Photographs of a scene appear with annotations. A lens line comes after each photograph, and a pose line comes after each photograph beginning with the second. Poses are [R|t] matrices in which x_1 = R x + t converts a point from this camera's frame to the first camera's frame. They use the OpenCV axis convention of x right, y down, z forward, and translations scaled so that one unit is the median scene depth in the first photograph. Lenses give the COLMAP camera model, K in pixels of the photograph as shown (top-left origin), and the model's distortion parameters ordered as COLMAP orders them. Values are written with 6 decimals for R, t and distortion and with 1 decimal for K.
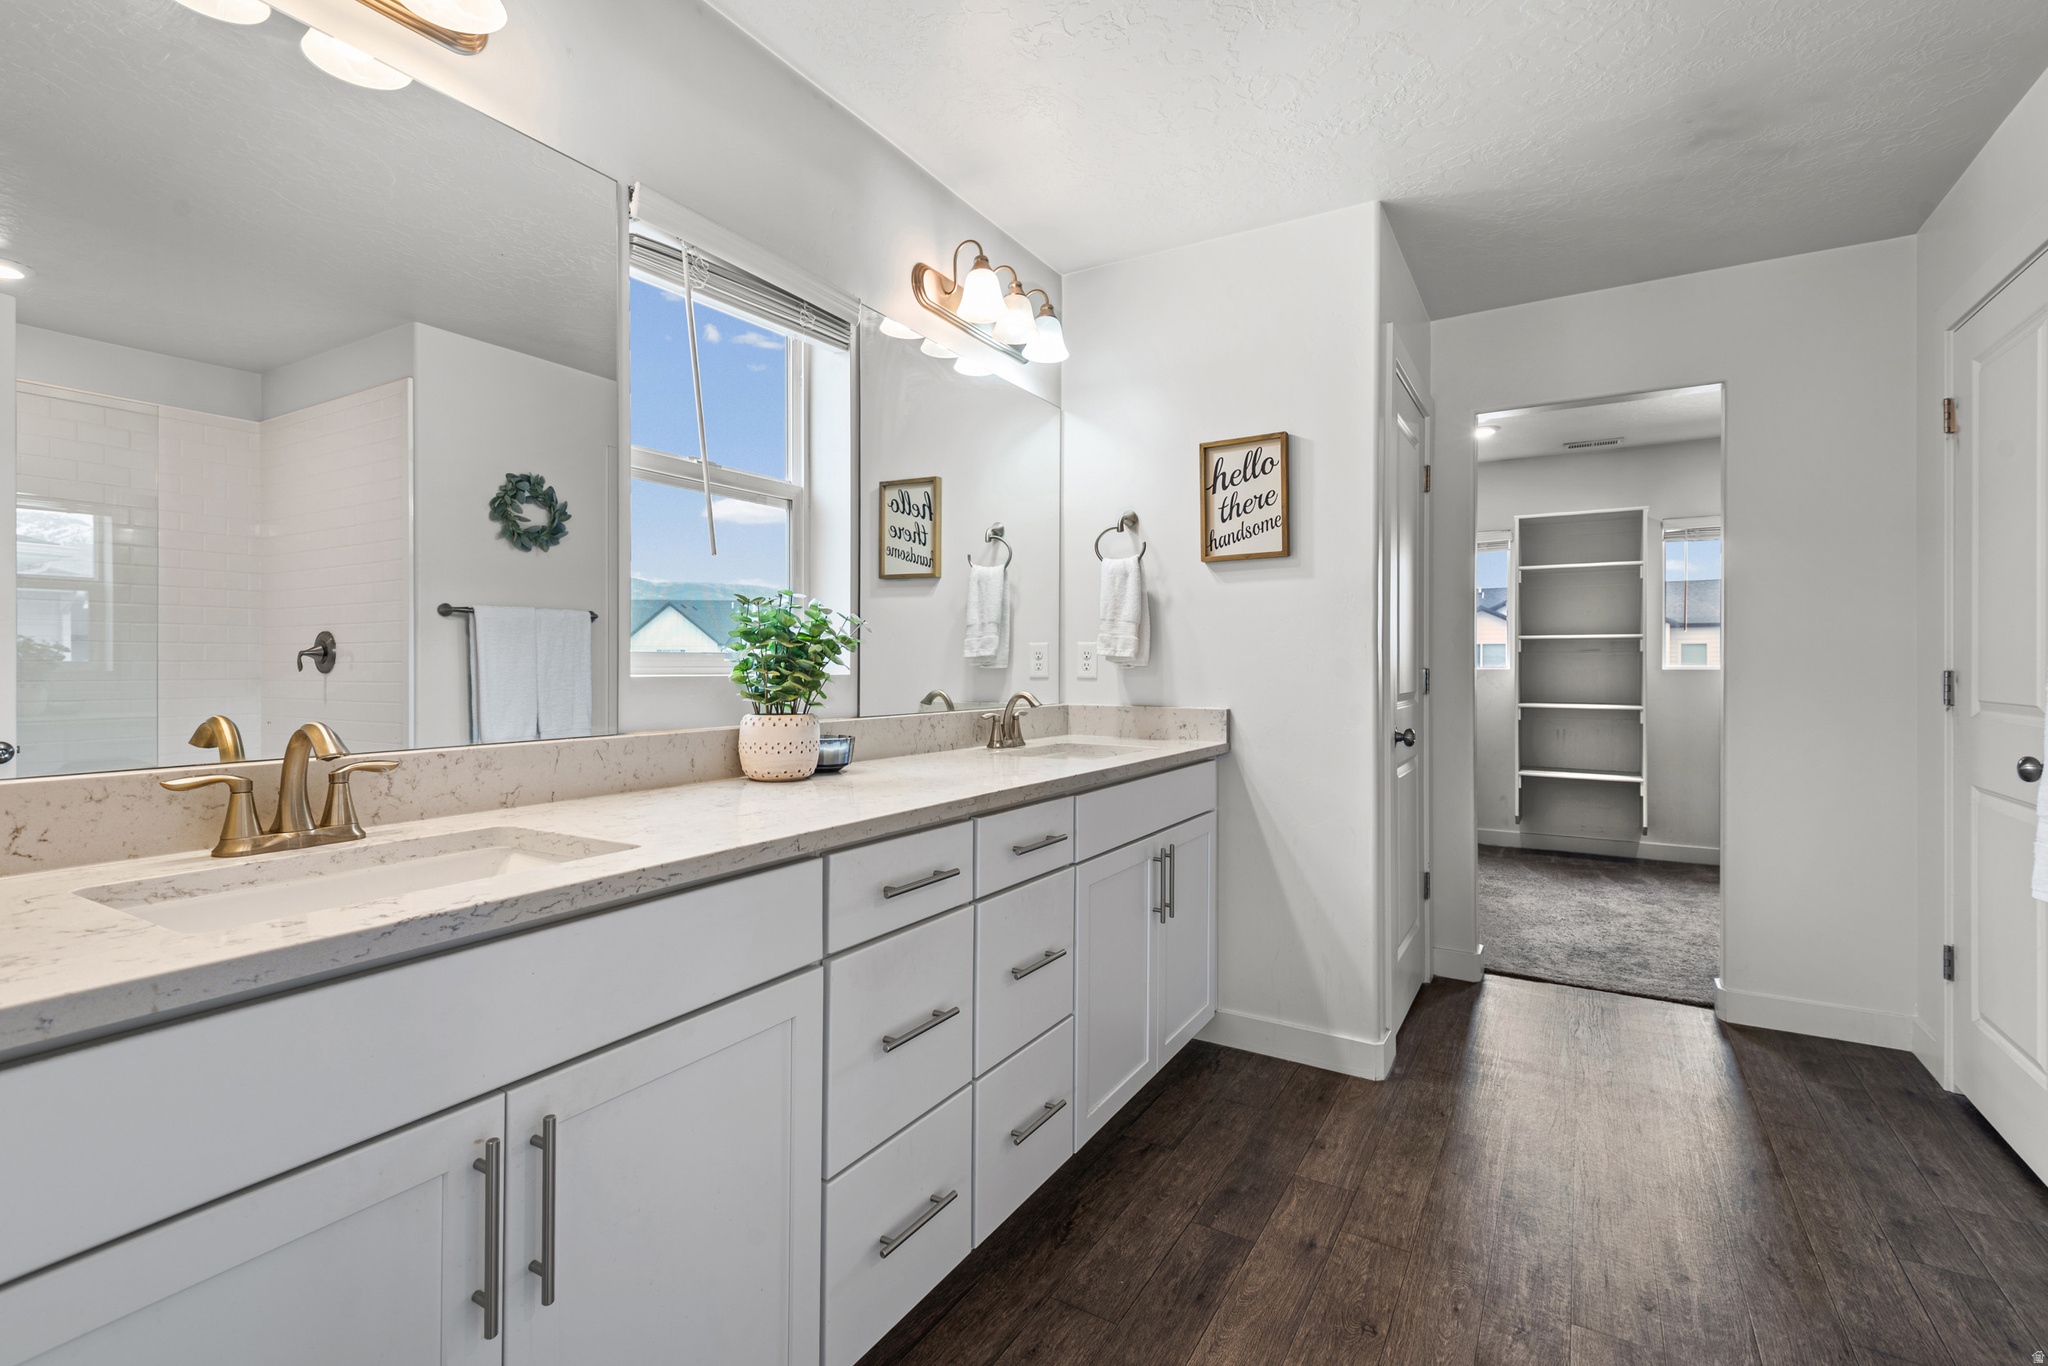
lens RADIAL K [[929.5, 0, 1031.5], [0, 929.5, 672.6], [0, 0, 1]] dist [0.003854, 0.000749]
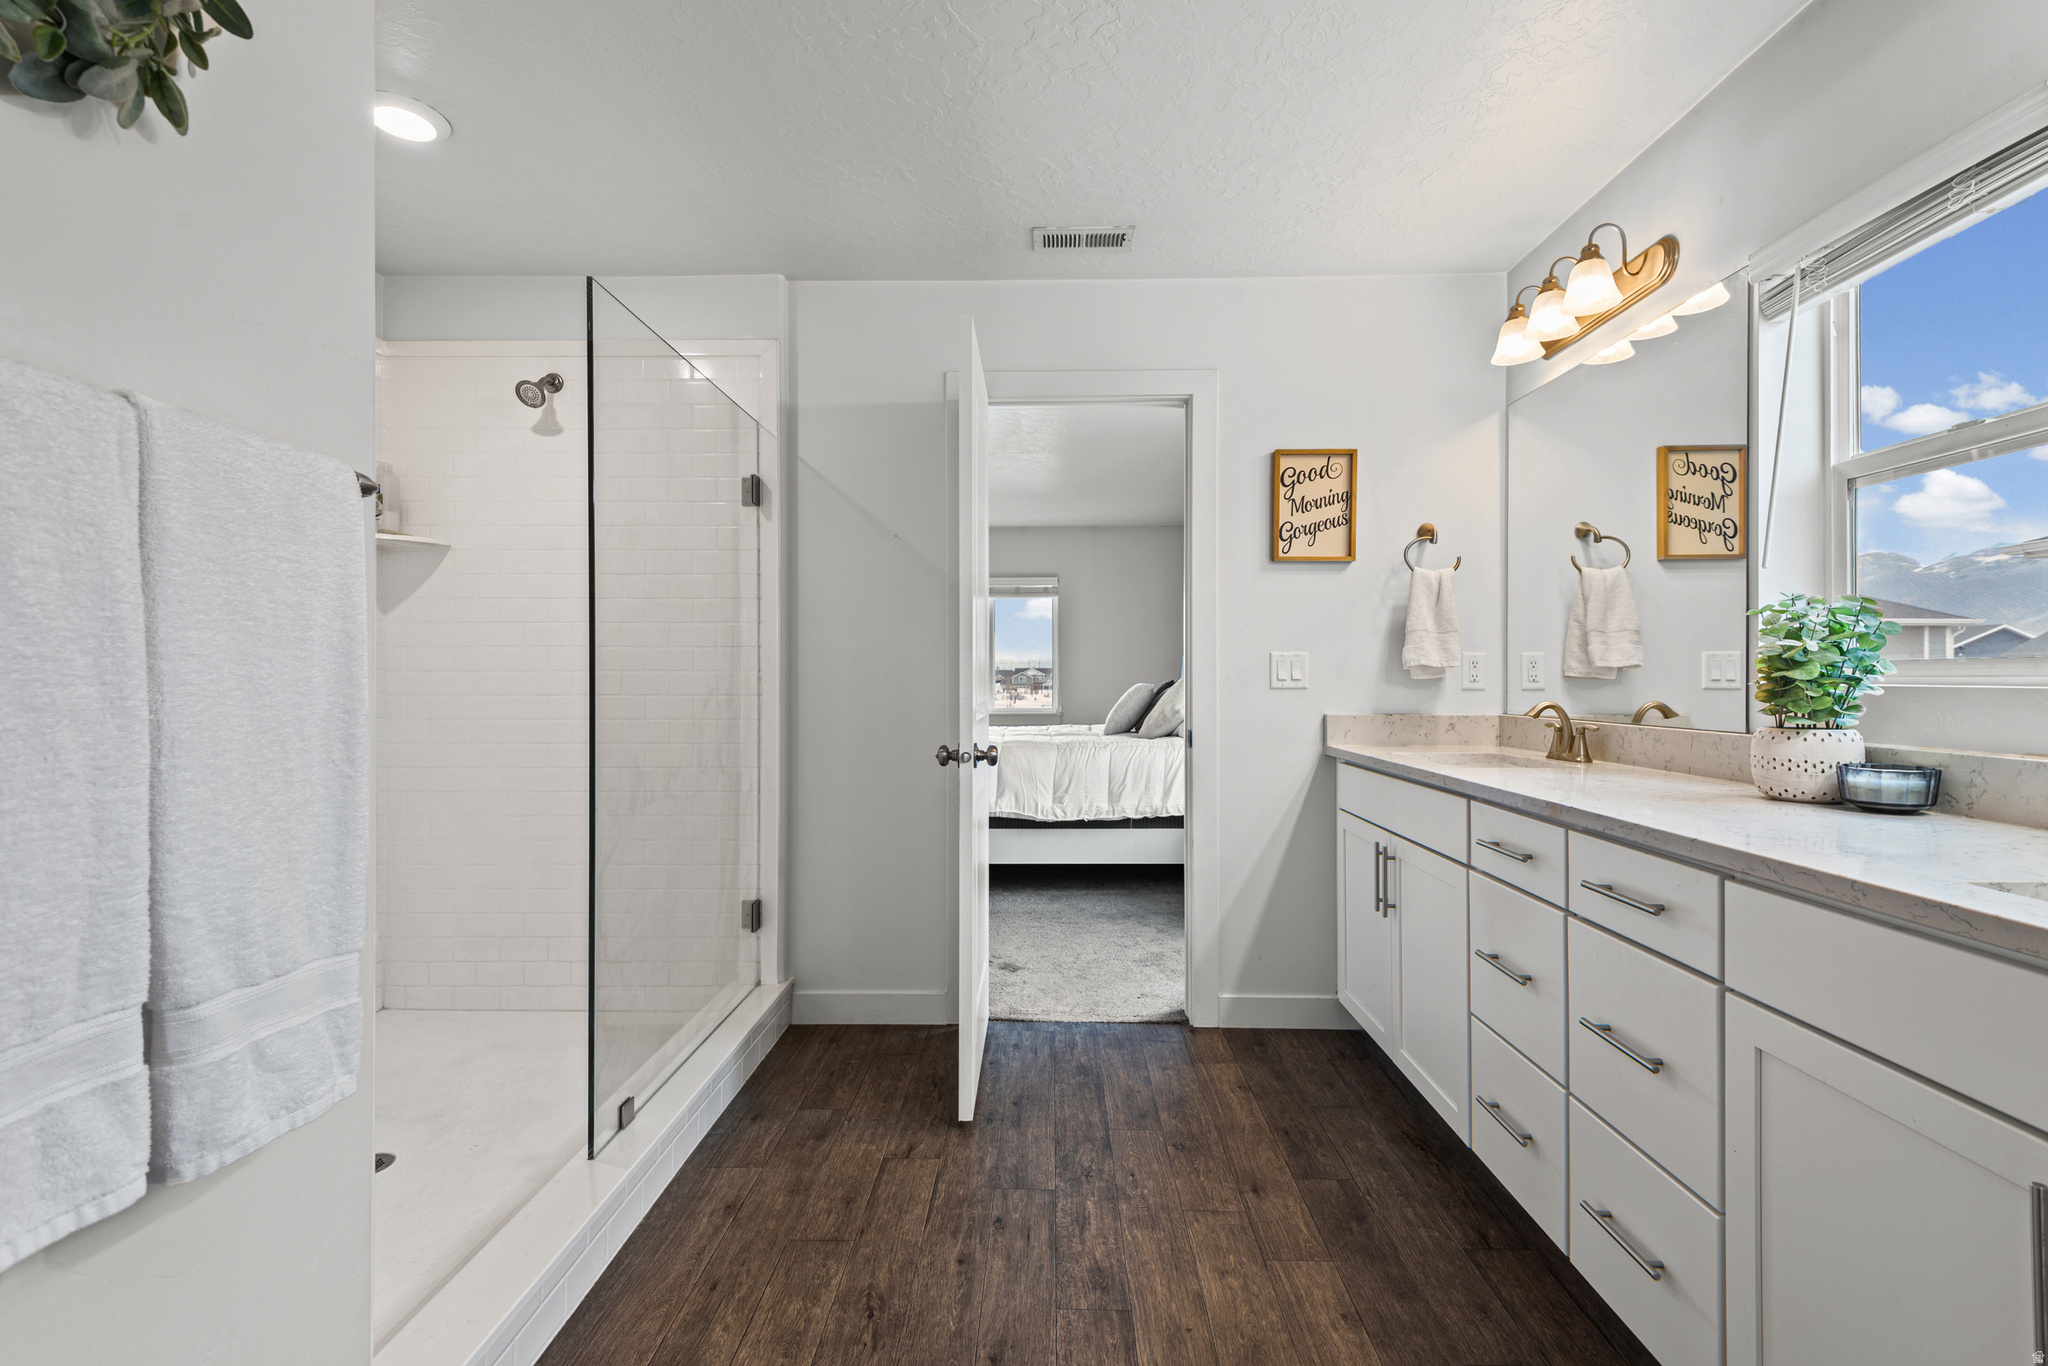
lens RADIAL K [[929.5, 0, 1031.5], [0, 929.5, 672.6], [0, 0, 1]] dist [0.003854, 0.000749]
pose [[-0.870992, -0.008526, -0.491224, 1.043629], [-0.010790, 0.999940, 0.001776, -0.007800], [0.491179, 0.006847, -0.871032, 1.759846]]
